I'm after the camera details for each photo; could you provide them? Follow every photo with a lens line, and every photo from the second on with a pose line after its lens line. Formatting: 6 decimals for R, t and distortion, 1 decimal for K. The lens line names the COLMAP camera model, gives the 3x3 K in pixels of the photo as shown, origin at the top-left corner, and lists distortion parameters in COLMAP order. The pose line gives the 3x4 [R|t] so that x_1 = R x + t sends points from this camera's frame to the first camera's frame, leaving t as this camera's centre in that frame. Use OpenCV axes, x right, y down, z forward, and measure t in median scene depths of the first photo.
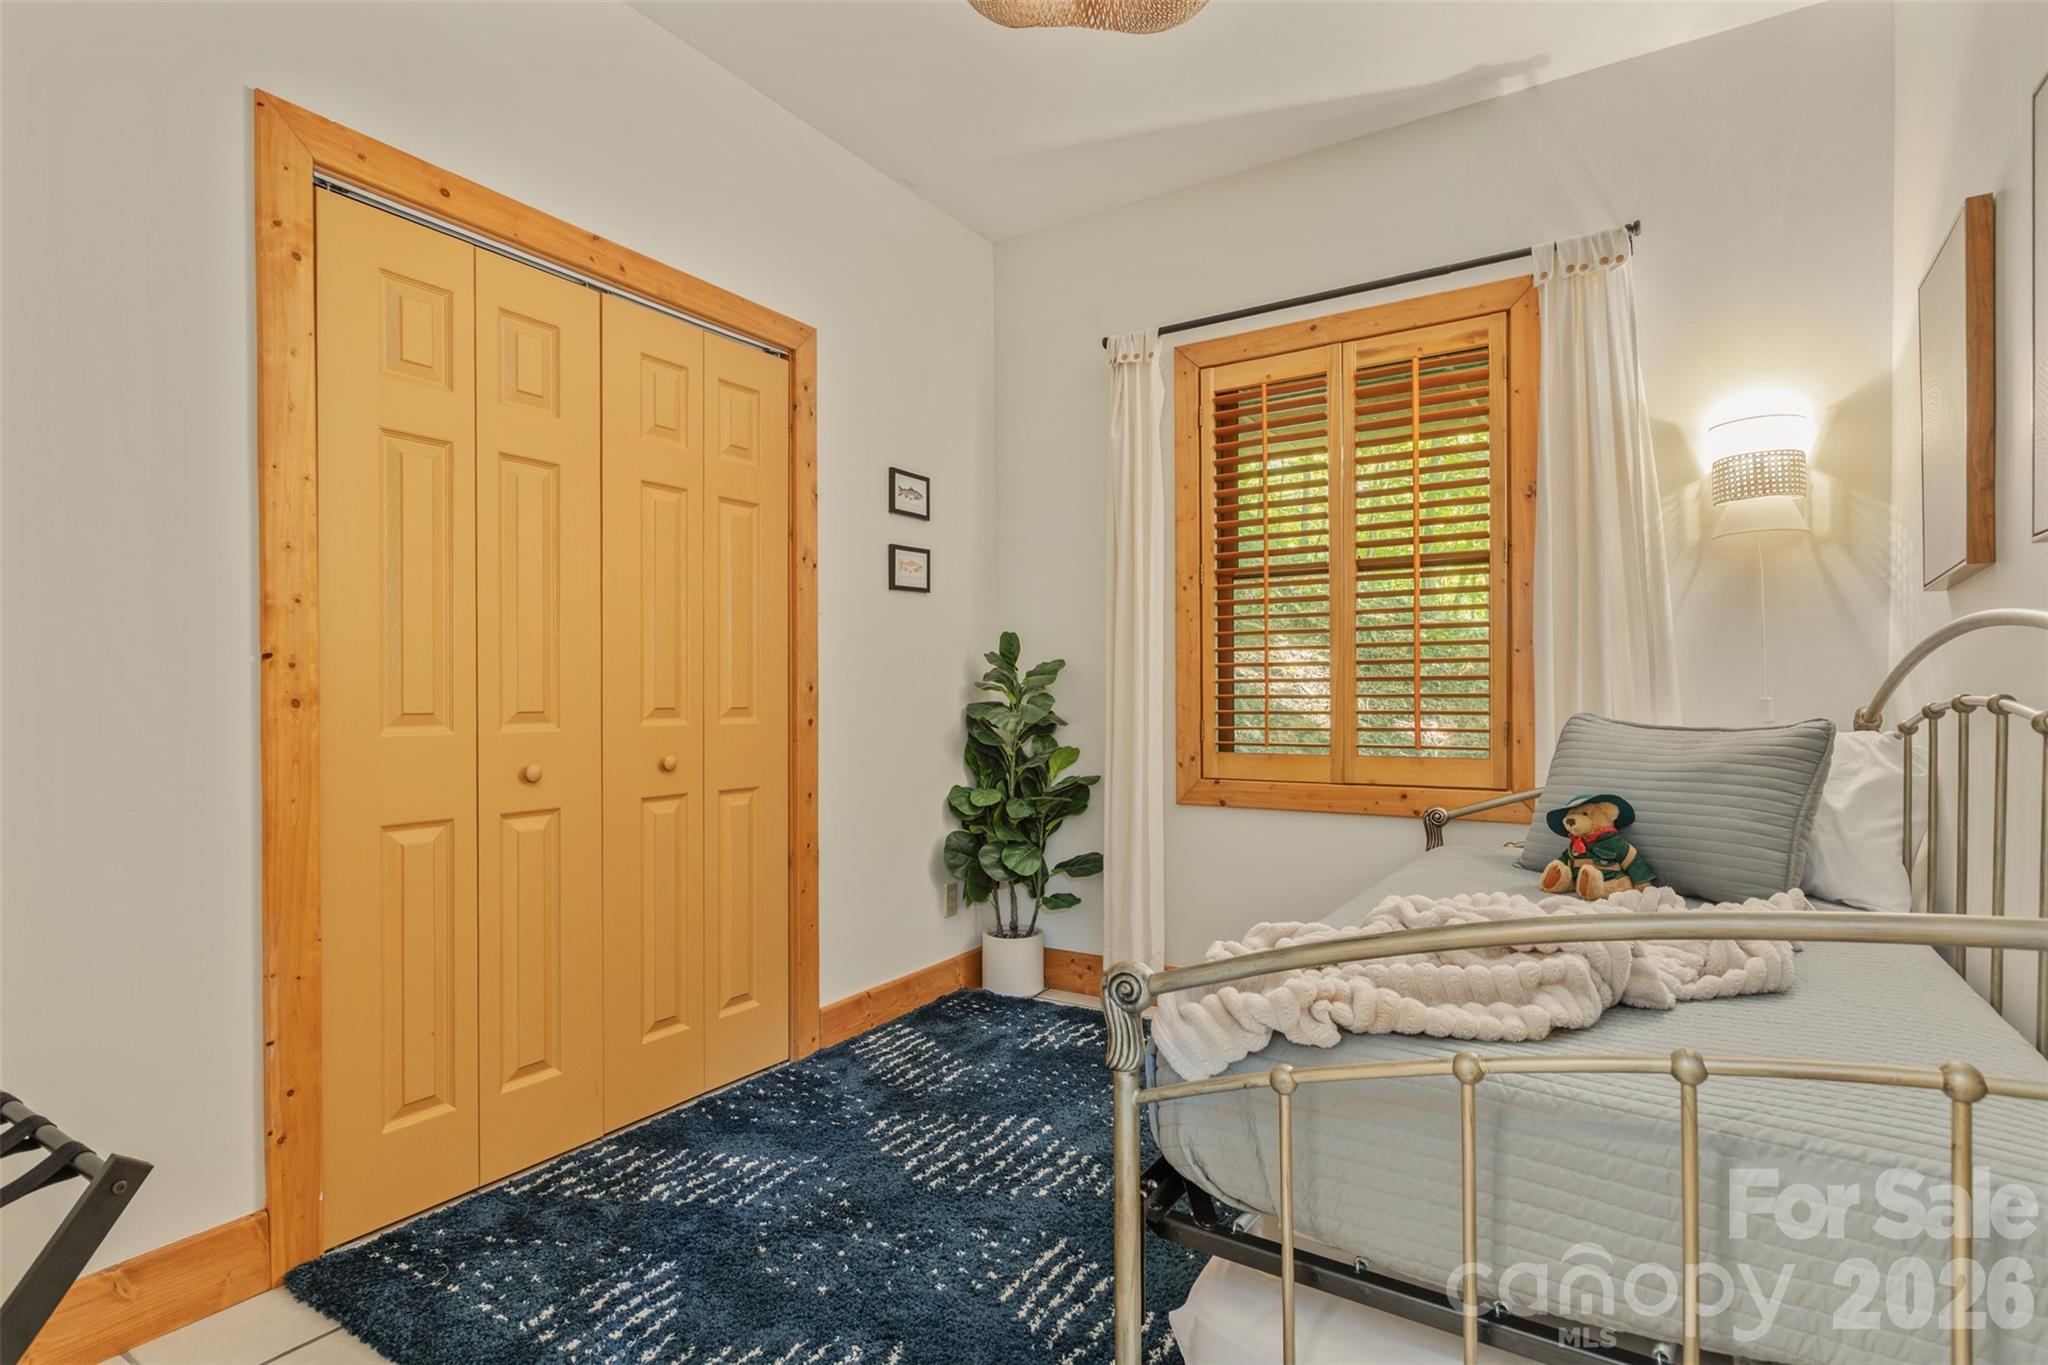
lens RADIAL K [[1010.7, 0, 1024.3], [0, 1010.7, 686.3], [0, 0, 1]] dist [0.000206, 0.000076]
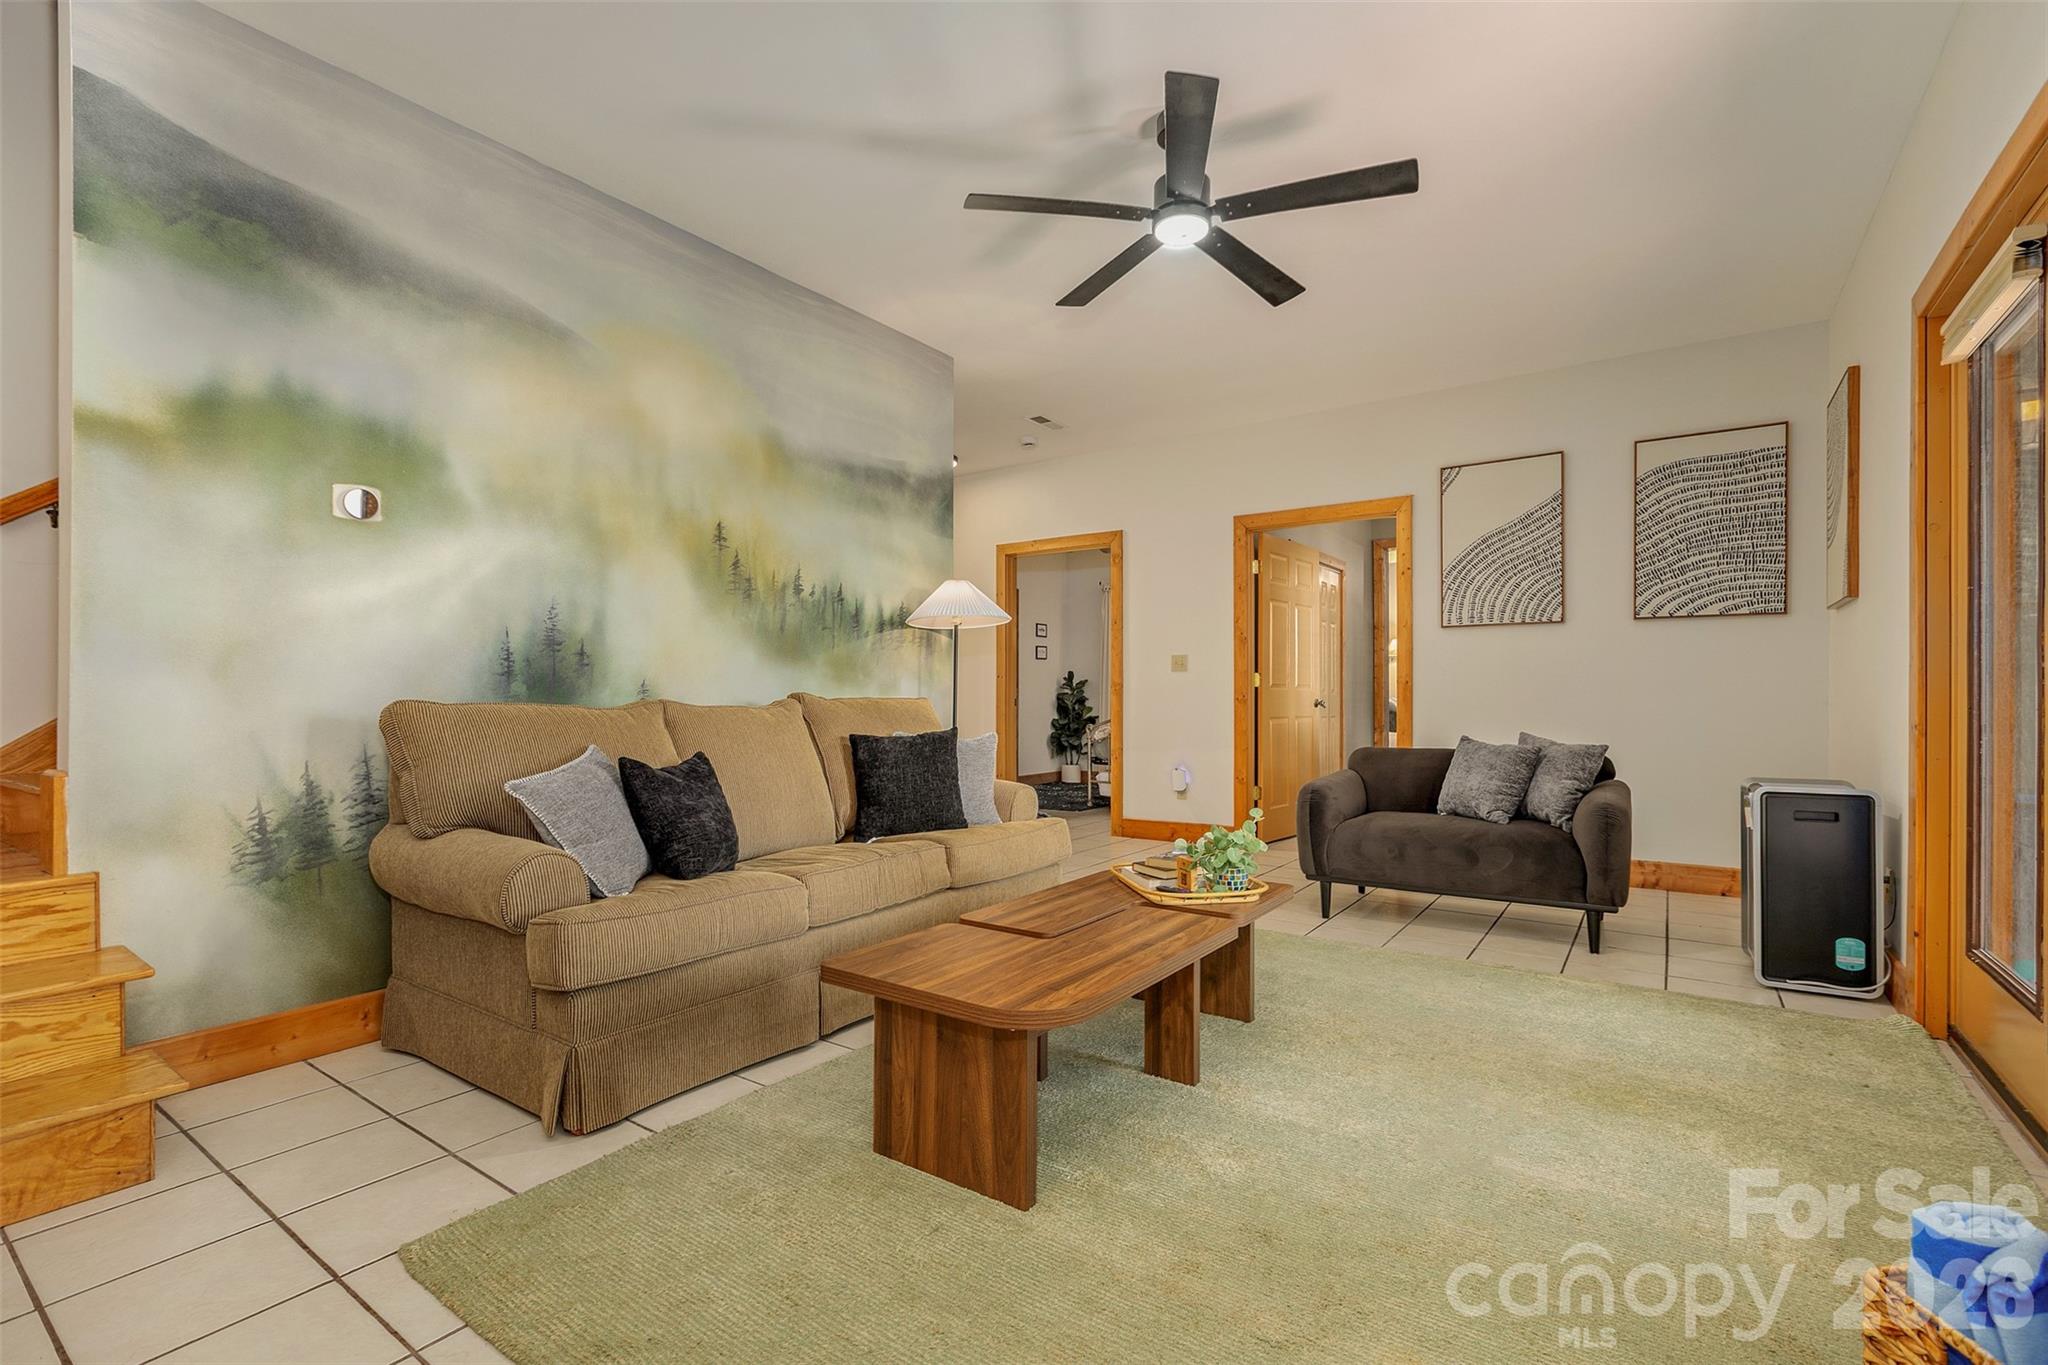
lens RADIAL K [[947.7, 0, 1024.3], [0, 947.7, 689.6], [0, 0, 1]] dist [0.003206, 0.000545]
pose [[0.997845, 0.007820, -0.065154, 0.034635], [-0.007913, 0.999968, -0.001167, 0.011309], [0.065143, 0.001680, 0.997875, -2.033982]]
